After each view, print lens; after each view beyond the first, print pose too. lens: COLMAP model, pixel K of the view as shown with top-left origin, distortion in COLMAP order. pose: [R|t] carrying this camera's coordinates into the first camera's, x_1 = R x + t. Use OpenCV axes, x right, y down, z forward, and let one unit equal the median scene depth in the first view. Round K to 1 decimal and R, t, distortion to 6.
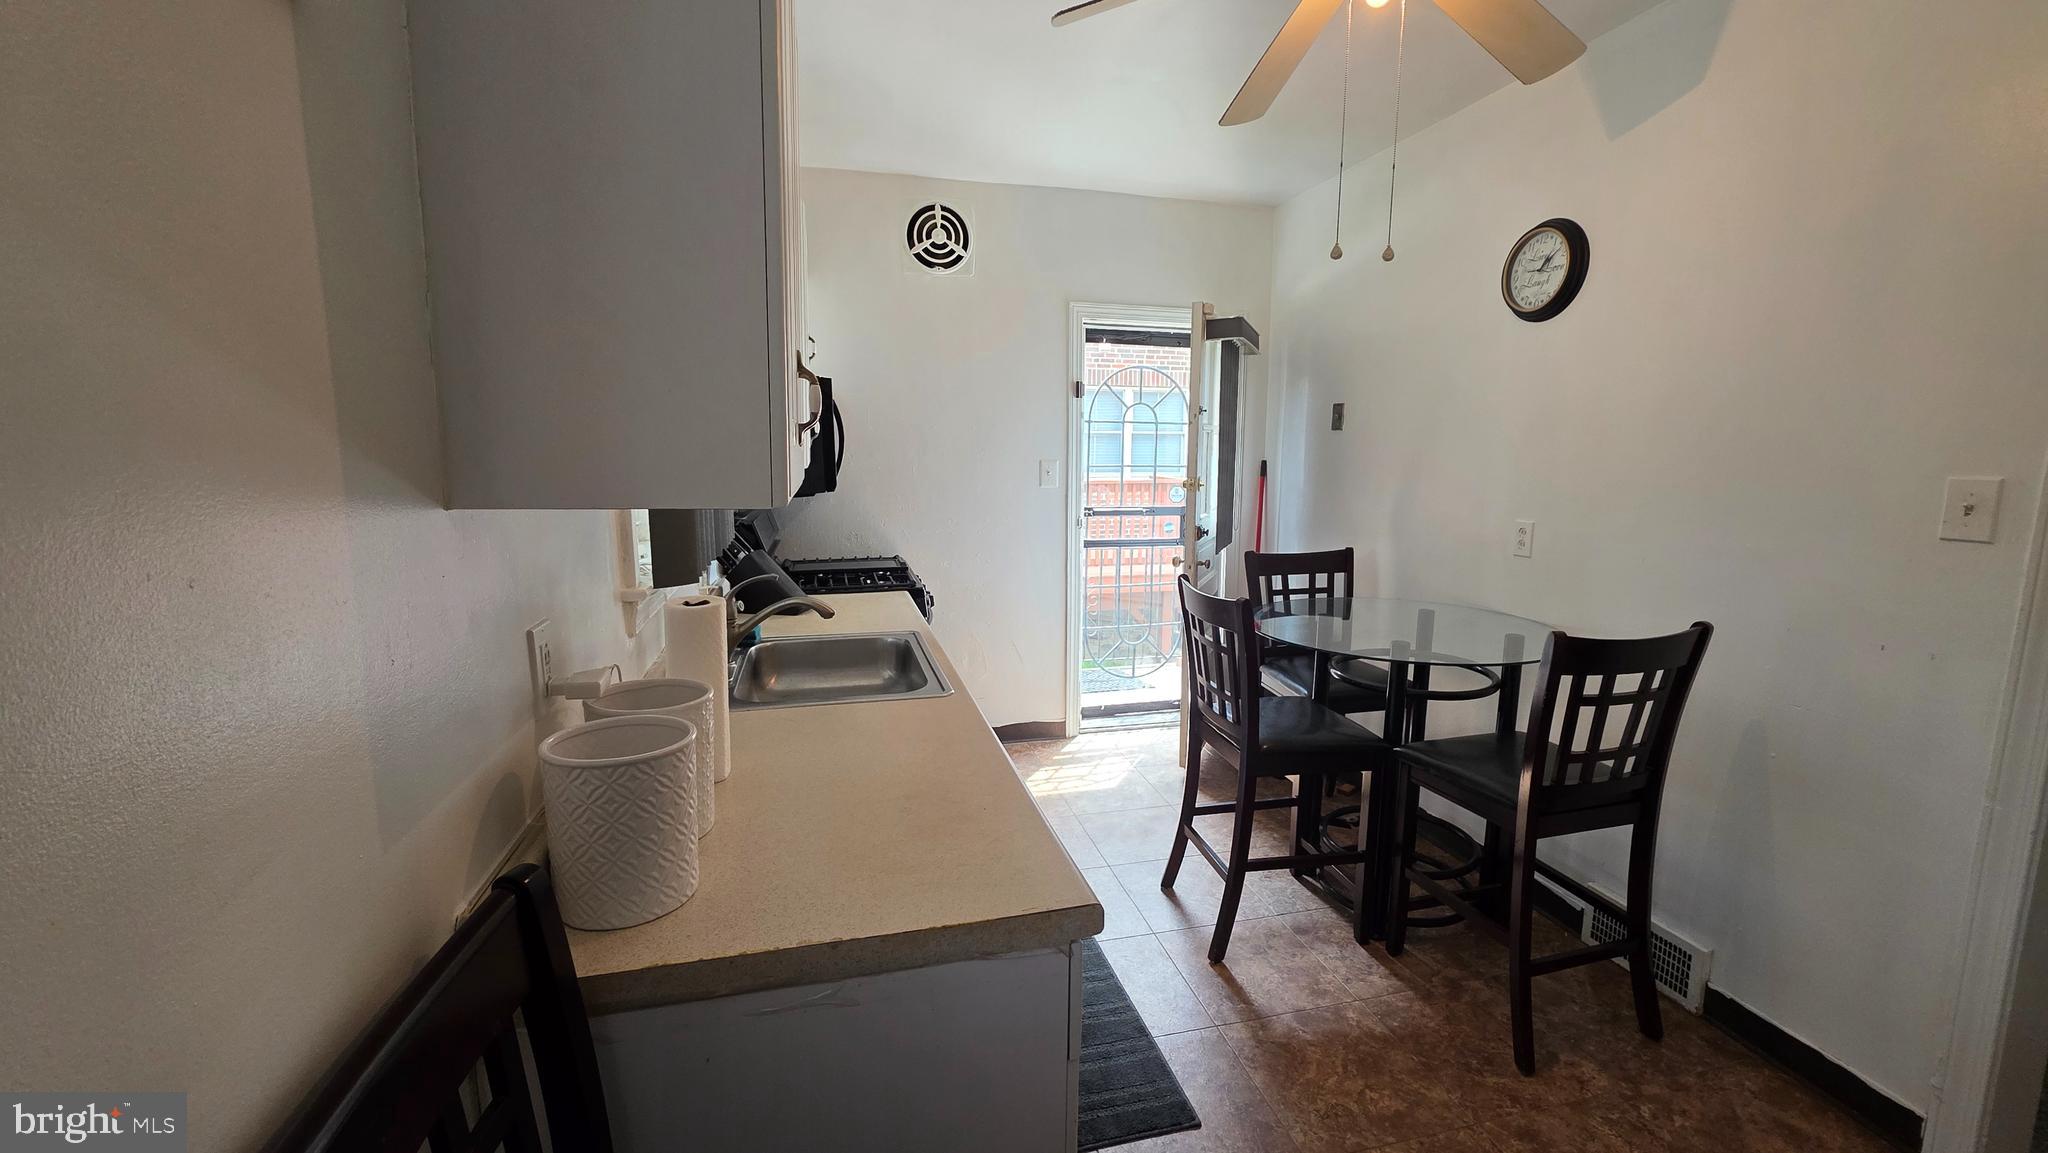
lens RADIAL K [[822.4, 0, 1049.1], [0, 822.4, 563.0], [0, 0, 1]] dist [0.000321, 0.001355]
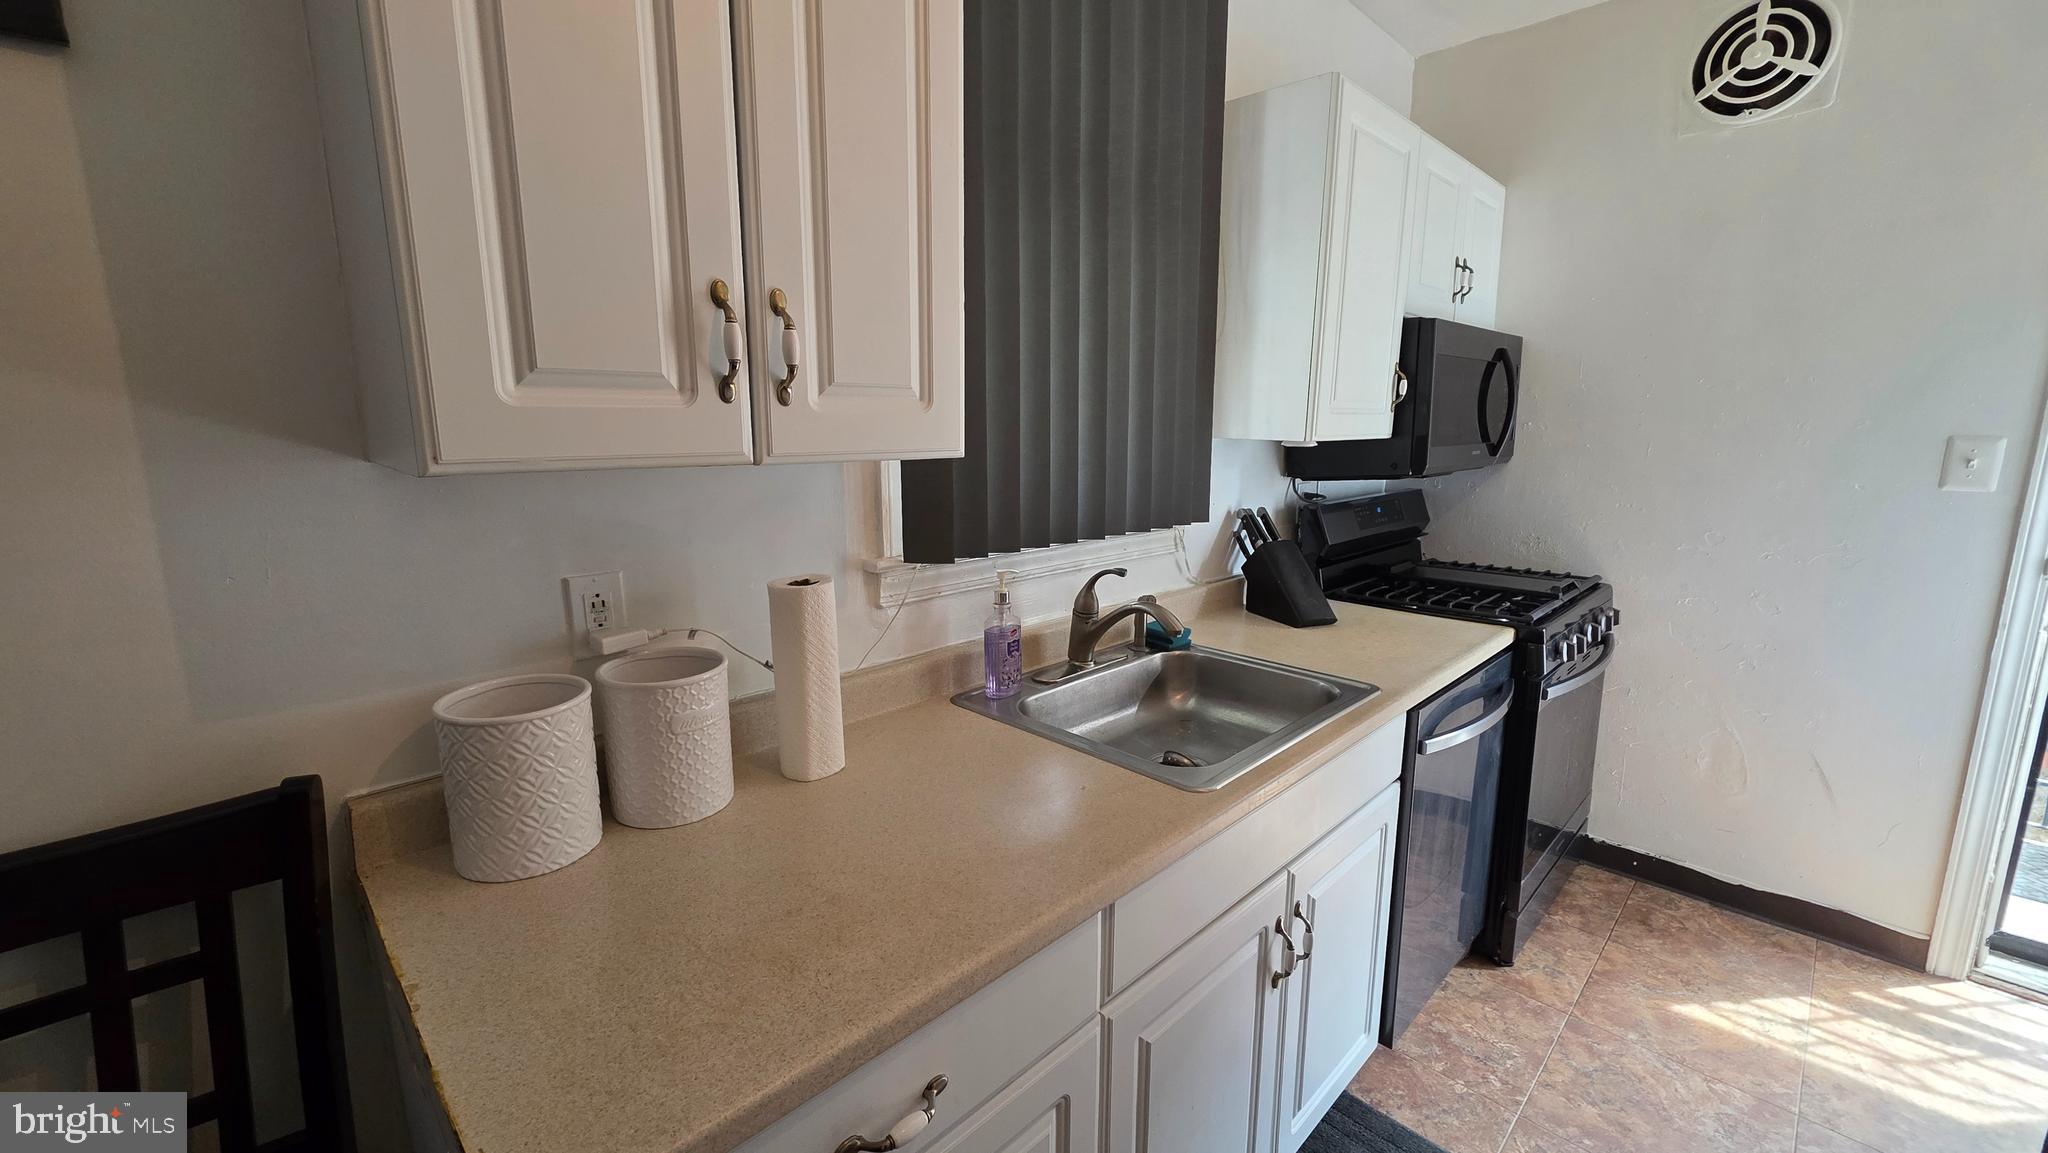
lens RADIAL K [[822.4, 0, 1033.9], [0, 822.4, 567.9], [0, 0, 1]] dist [0.000321, 0.001355]
pose [[0.498279, 0.147345, -0.854405, 0.168083], [-0.116713, 0.987883, 0.102298, -0.031950], [0.859125, 0.048747, 0.509439, 0.266596]]
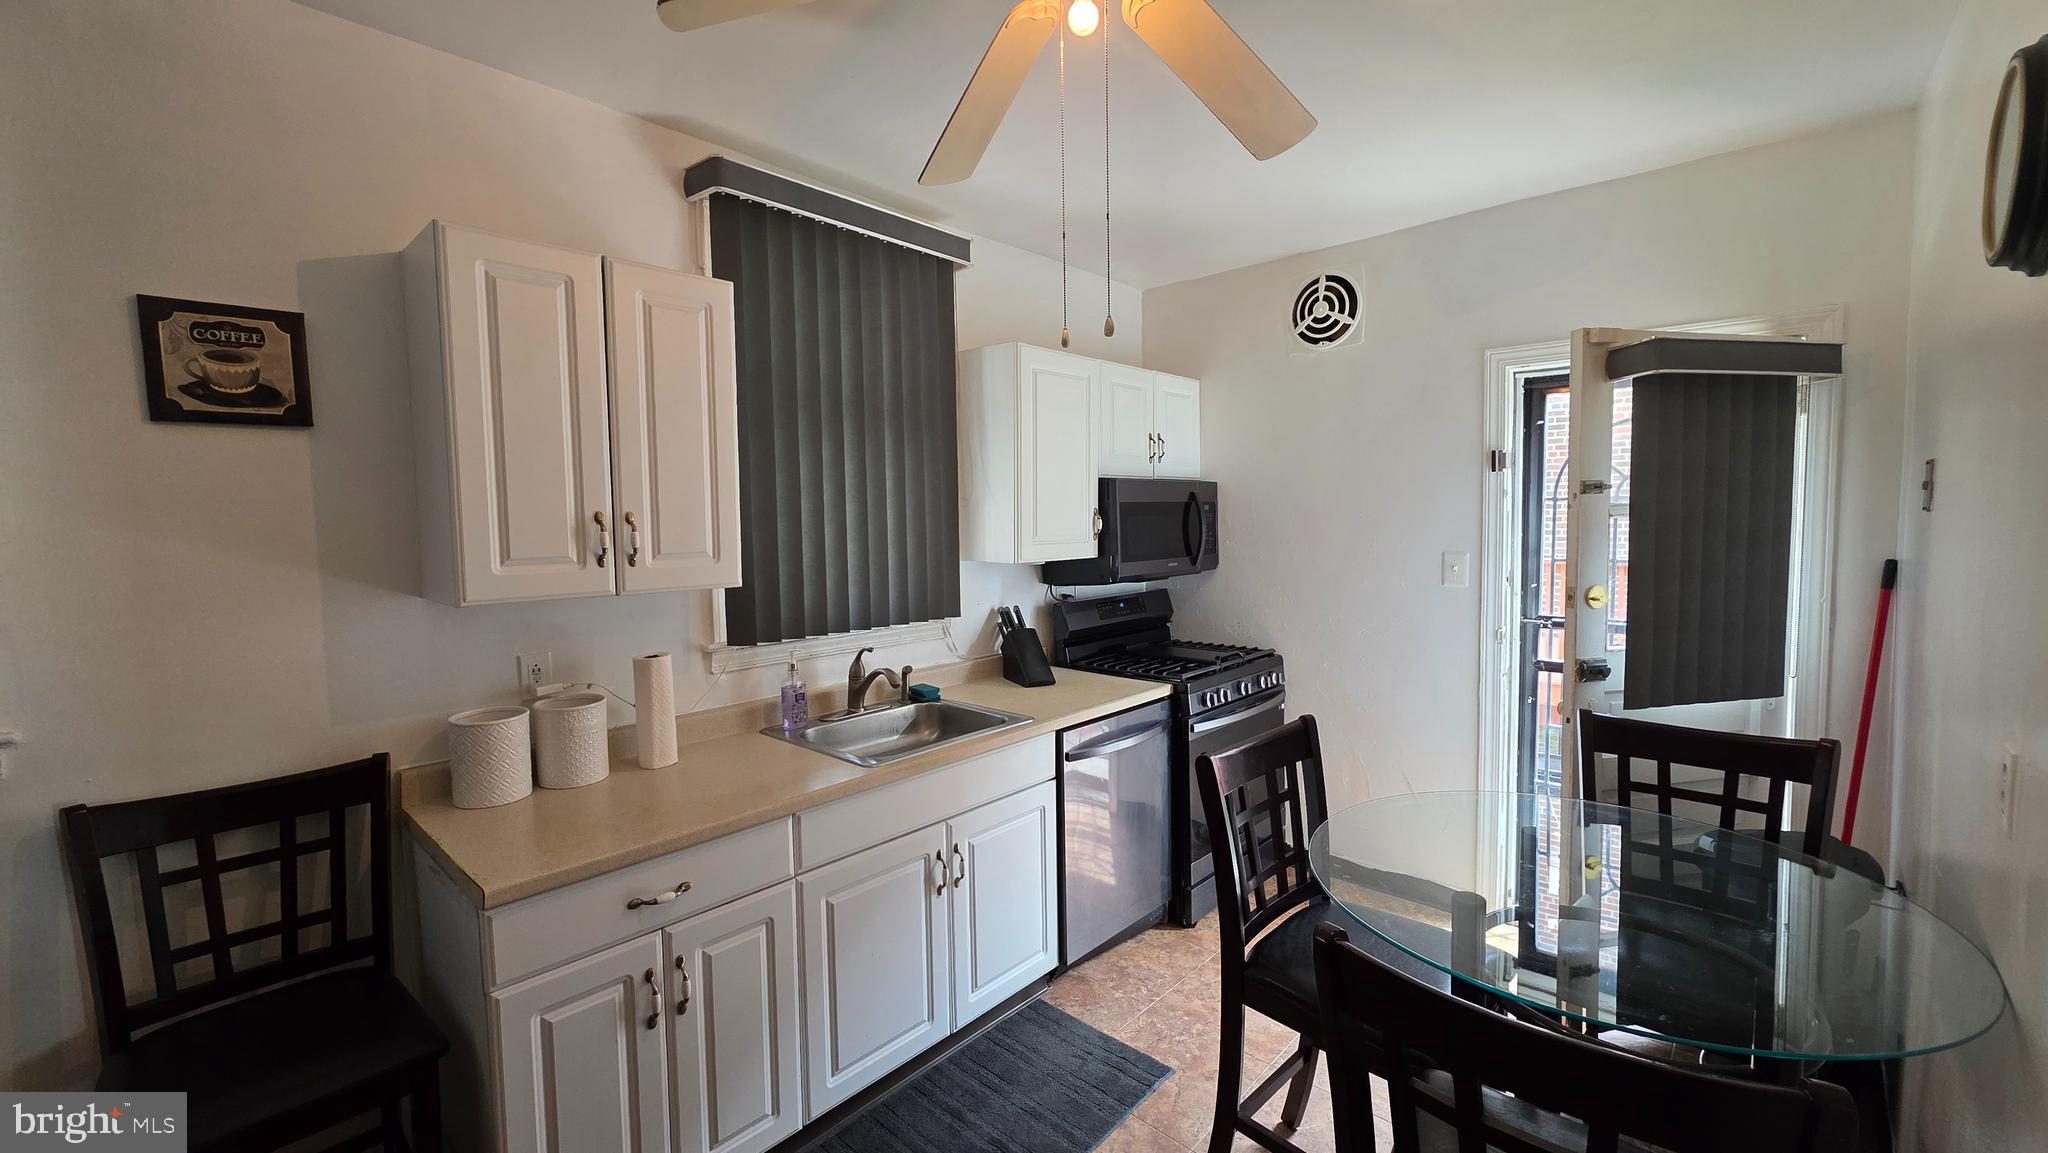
lens RADIAL K [[822.4, 0, 1034.9], [0, 822.4, 566.4], [0, 0, 1]] dist [0.000321, 0.001355]
pose [[0.533661, 0.038030, -0.844843, 0.484749], [-0.098045, 0.995034, -0.017141, -0.063067], [0.839996, 0.091980, 0.534740, 0.262930]]
